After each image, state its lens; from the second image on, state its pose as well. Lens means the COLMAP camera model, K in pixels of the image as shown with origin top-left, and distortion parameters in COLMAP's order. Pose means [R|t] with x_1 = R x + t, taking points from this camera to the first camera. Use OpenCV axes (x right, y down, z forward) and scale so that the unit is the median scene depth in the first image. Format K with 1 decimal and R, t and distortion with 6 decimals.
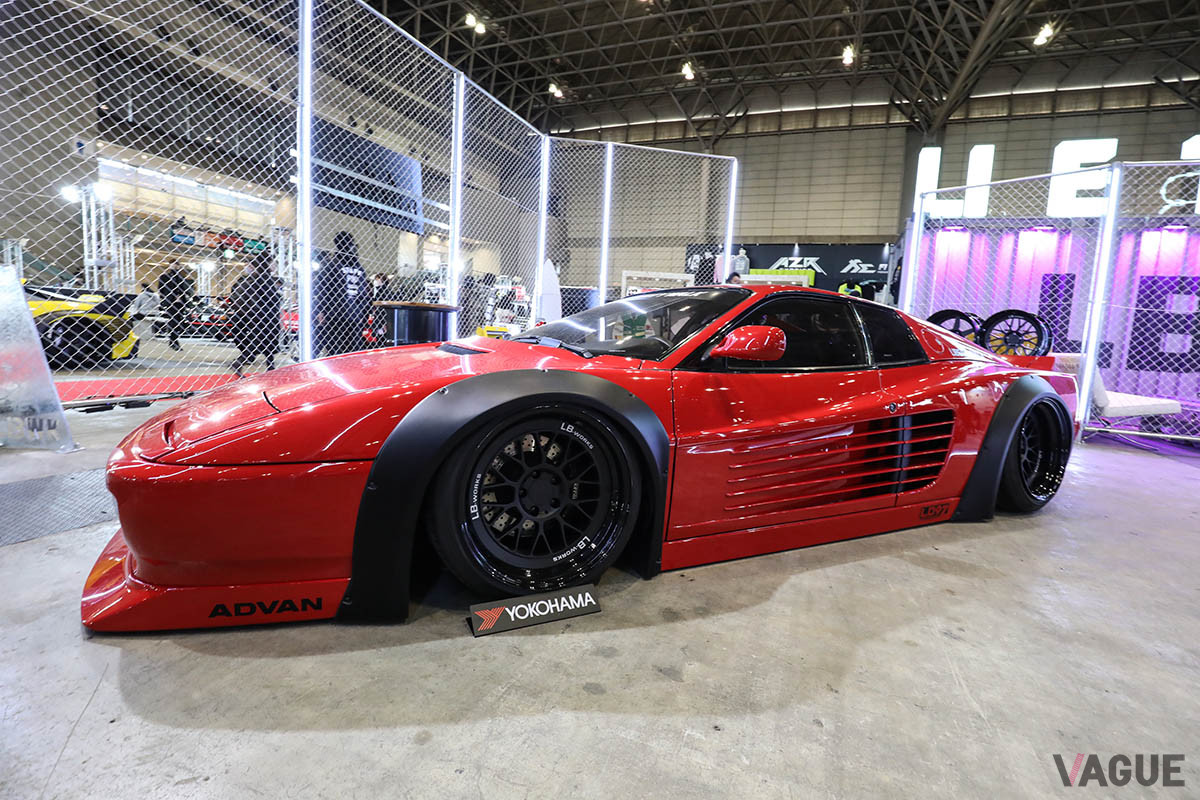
lens RADIAL K [[540.9, 0, 600.0], [0, 540.9, 400.0], [0, 0, 1]] dist [-0.031135, 0.000419]
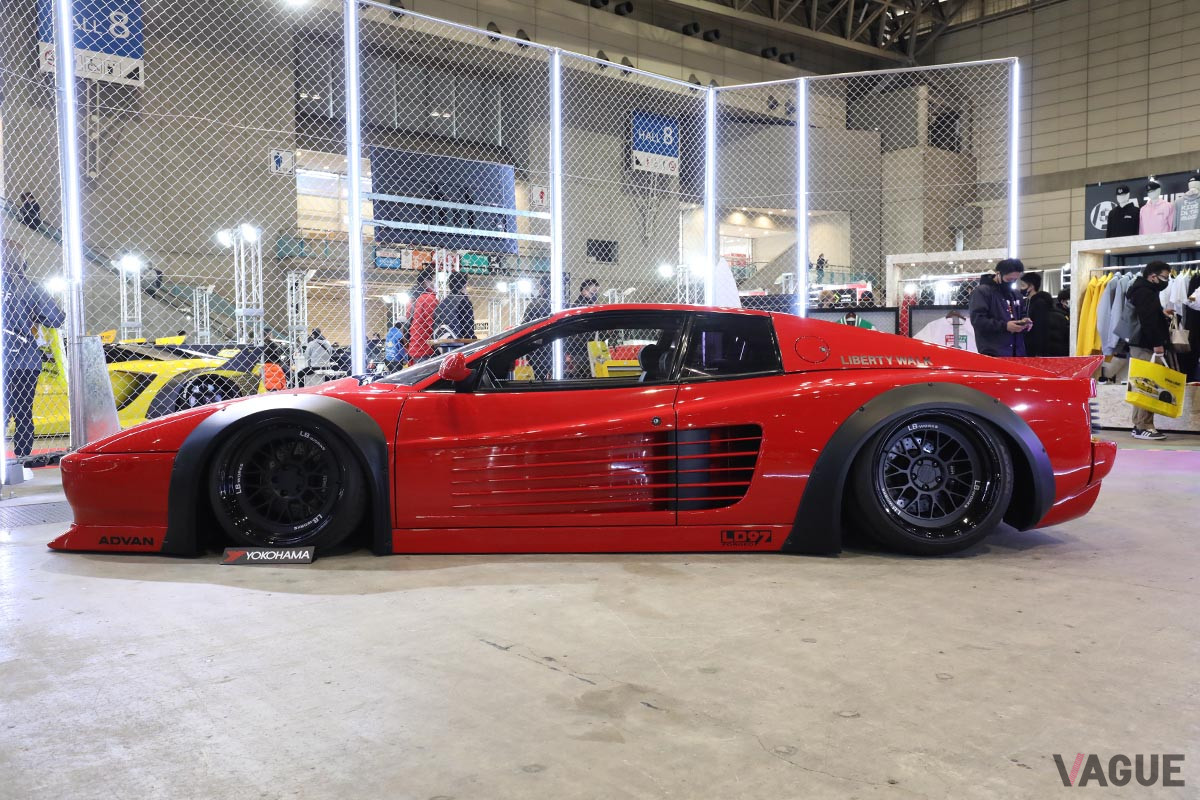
lens RADIAL K [[959.8, 0, 600.0], [0, 959.8, 400.0], [0, 0, 1]] dist [0.026153, -0.001681]
pose [[0.889044, -0.042782, -0.455819, 1.752843], [0.001672, 0.995921, -0.090212, 0.187048], [0.457820, 0.079440, 0.885489, -0.871638]]
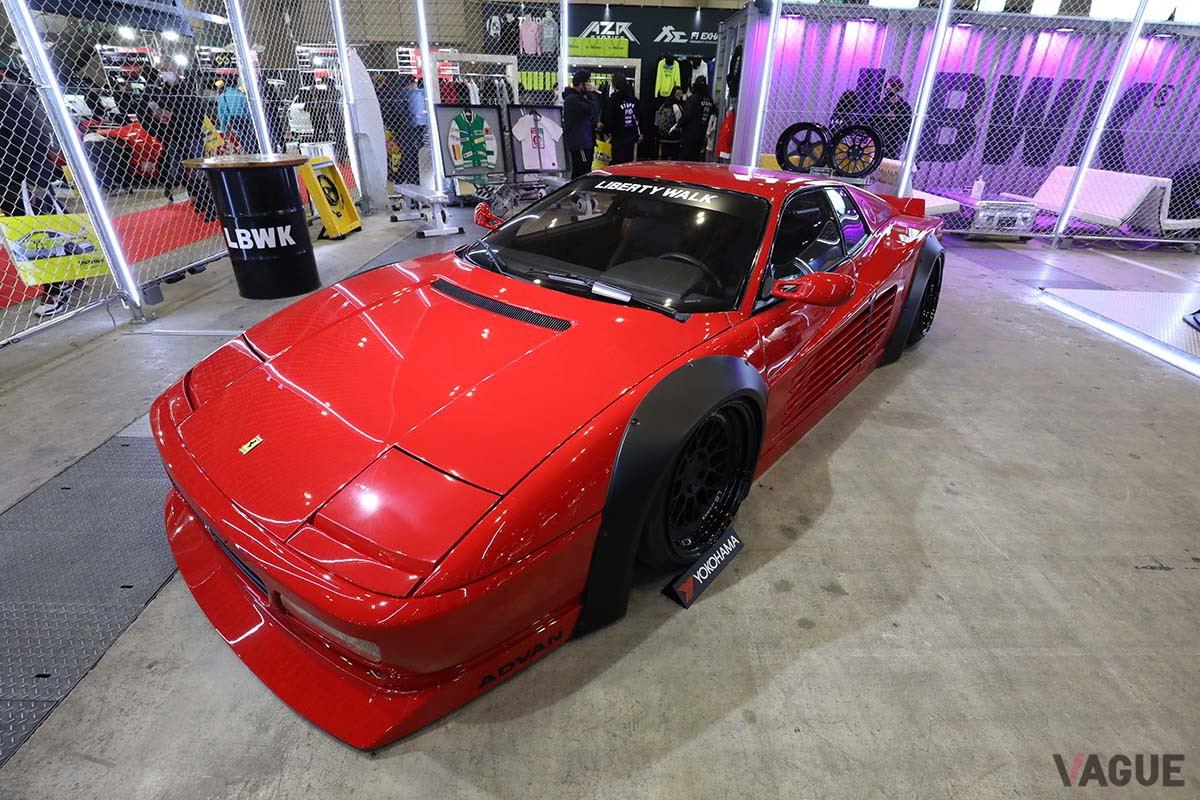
lens RADIAL K [[540.5, 0, 600.0], [0, 540.5, 400.0], [0, 0, 1]] dist [-0.033457, -0.000197]
pose [[0.926376, -0.210731, 0.312122, -0.588037], [0.073981, 0.914469, 0.397836, -0.407488], [-0.369262, -0.345455, 0.862732, 0.168099]]
